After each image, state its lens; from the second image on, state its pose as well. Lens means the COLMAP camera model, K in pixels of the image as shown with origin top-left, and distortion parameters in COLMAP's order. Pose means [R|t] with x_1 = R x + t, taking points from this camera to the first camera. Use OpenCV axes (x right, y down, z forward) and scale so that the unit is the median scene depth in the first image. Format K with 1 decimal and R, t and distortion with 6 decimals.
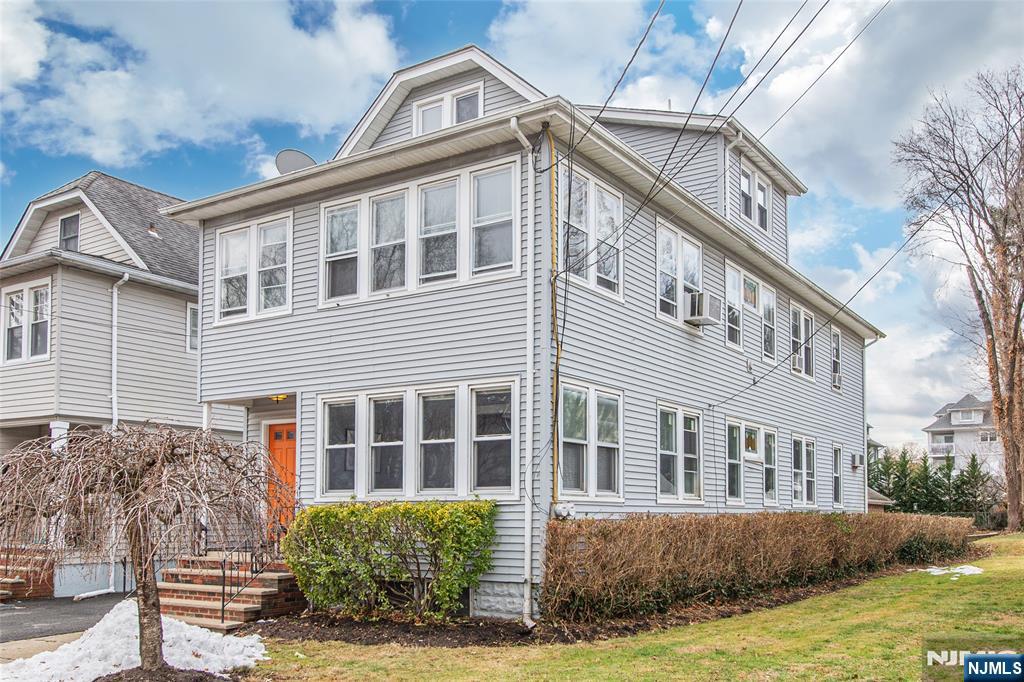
lens RADIAL K [[914.0, 0, 511.8], [0, 914.0, 331.6], [0, 0, 1]] dist [-0.017307, -0.010409]
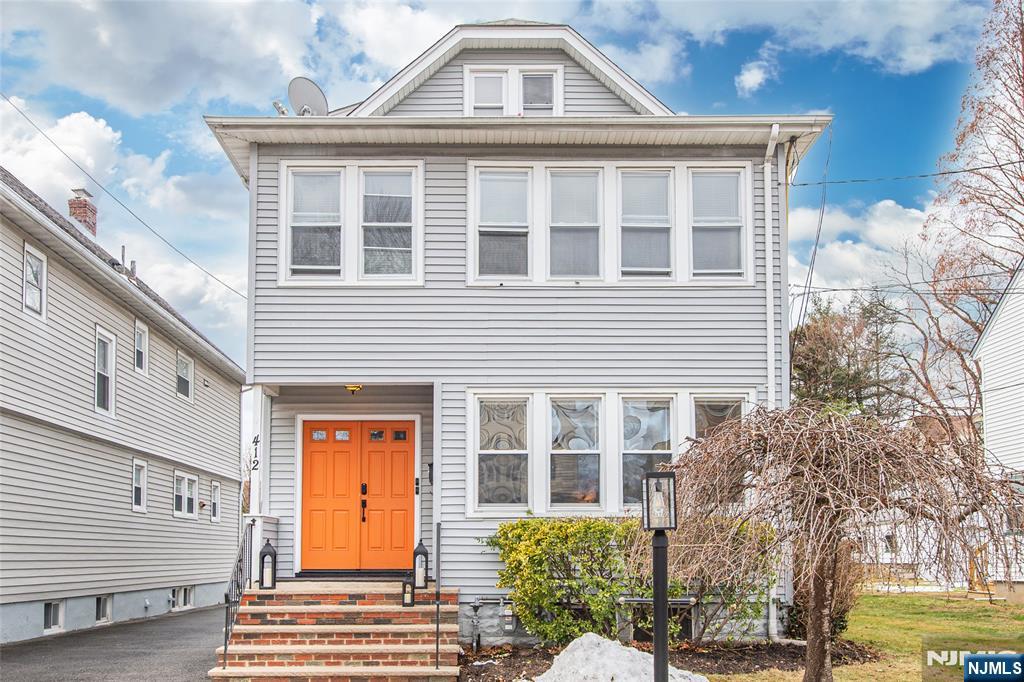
lens RADIAL K [[930.5, 0, 512.0], [0, 930.5, 351.0], [0, 0, 1]] dist [0.010815, 0.000000]
pose [[0.832636, 0.112101, 0.542356, -0.636585], [-0.104624, 0.993505, -0.044728, 0.068793], [-0.543848, -0.019501, 0.838957, 0.268673]]
